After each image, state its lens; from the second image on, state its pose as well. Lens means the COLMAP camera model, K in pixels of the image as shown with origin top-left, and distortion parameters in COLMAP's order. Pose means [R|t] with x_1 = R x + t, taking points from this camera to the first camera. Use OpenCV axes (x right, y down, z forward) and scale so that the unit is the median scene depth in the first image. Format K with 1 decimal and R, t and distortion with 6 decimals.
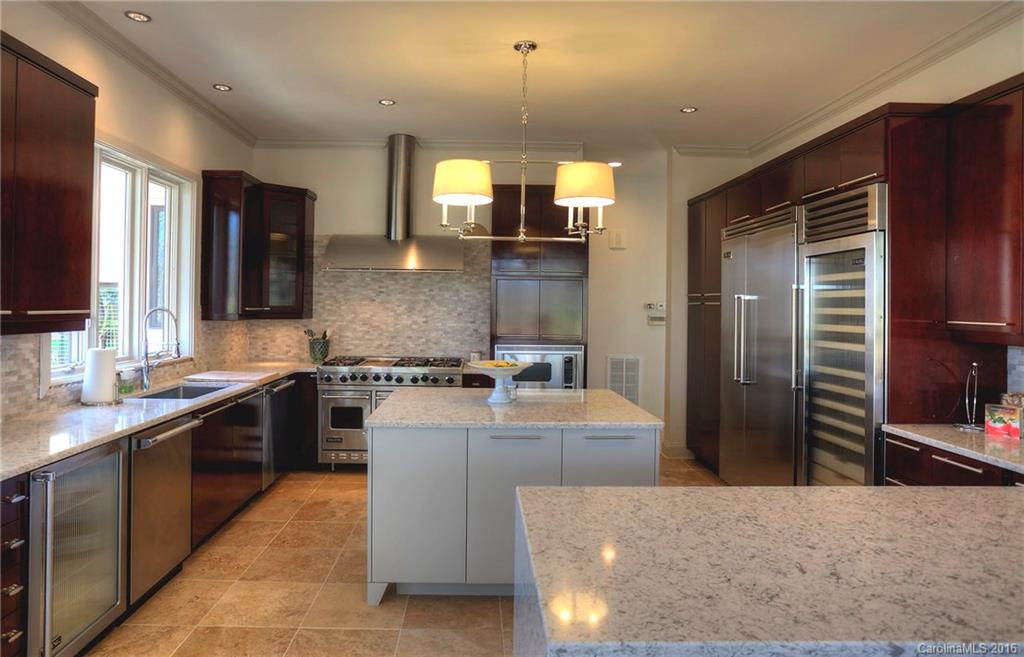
lens RADIAL K [[646.0, 0, 509.4], [0, 646.0, 308.7], [0, 0, 1]] dist [-0.007225, -0.000797]
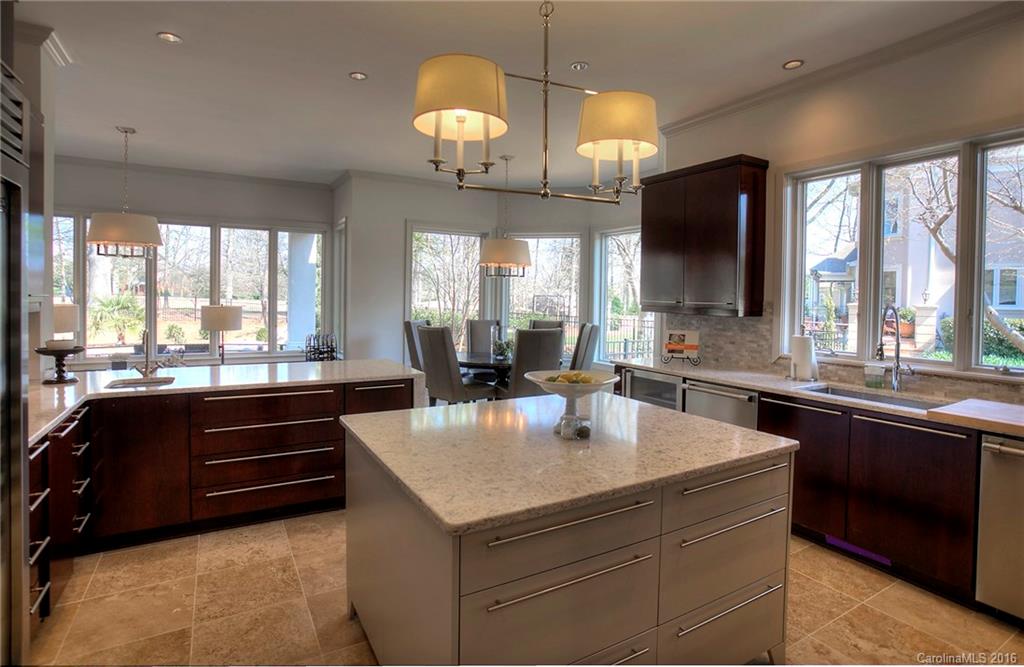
lens RADIAL K [[504.2, 0, 512.0], [0, 504.2, 333.5], [0, 0, 1]] dist [-0.044223, -0.000010]
pose [[-0.890730, 0.007576, -0.454469, 0.175484], [-0.030751, 0.996566, 0.076883, -0.000325], [0.453490, 0.082458, -0.887439, 0.889737]]
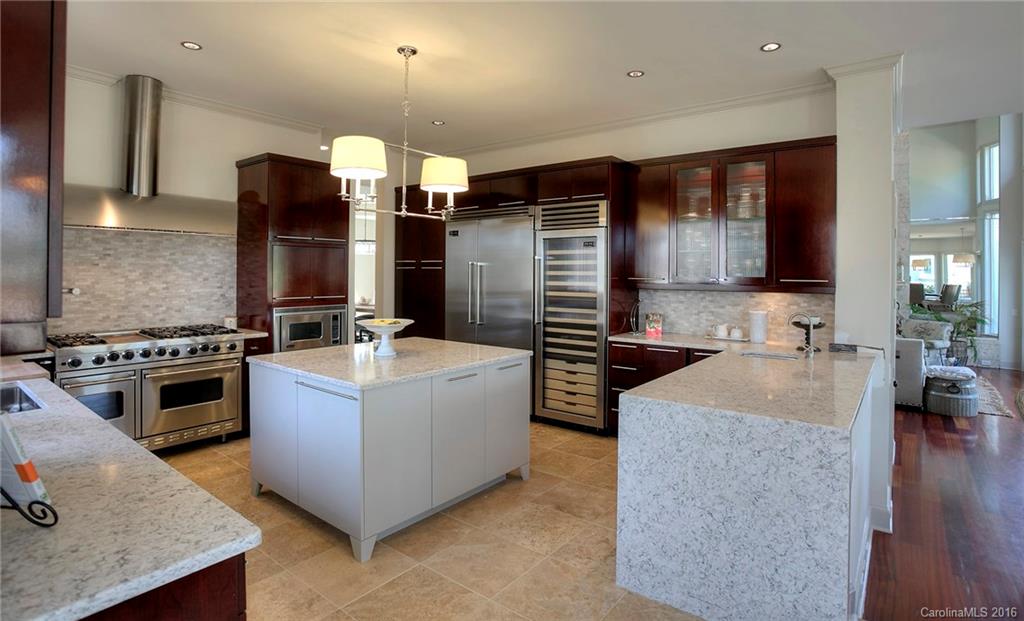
lens RADIAL K [[518.6, 0, 515.1], [0, 518.6, 270.9], [0, 0, 1]] dist [-0.023979, 0.000038]
pose [[0.642656, -0.007226, 0.766121, -0.369431], [0.005808, 0.999973, 0.004559, -0.004780], [-0.766133, 0.001520, 0.642680, 0.154305]]
